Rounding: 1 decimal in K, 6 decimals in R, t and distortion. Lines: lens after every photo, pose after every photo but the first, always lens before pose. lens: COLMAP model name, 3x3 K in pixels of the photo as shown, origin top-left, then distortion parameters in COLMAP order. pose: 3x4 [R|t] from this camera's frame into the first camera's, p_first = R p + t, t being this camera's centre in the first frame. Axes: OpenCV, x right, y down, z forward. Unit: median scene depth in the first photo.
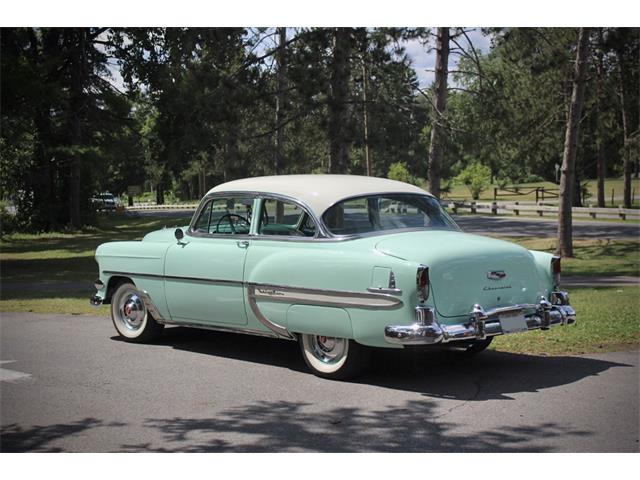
lens RADIAL K [[1120.7, 0, 320.0], [0, 1120.7, 240.0], [0, 0, 1]] dist [-0.025522, 0.044393]
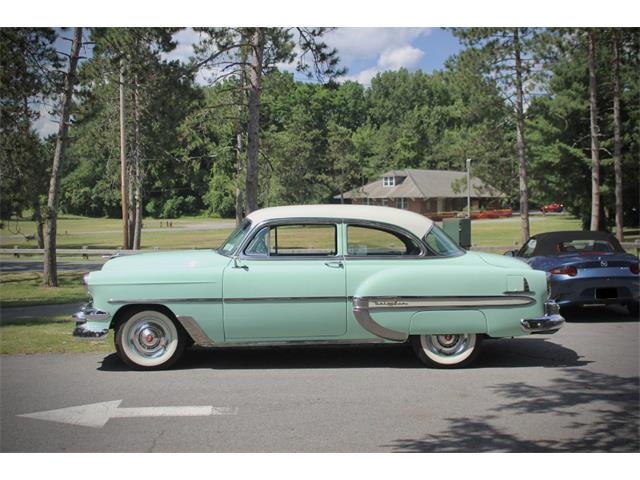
lens RADIAL K [[885.9, 0, 337.2], [0, 885.9, 239.2], [0, 0, 1]] dist [-0.062936, 0.044414]
pose [[0.631451, 0.006671, 0.775387, -0.791442], [0.032085, 0.998882, -0.034723, 0.010030], [-0.774752, 0.046804, 0.630531, 0.451187]]
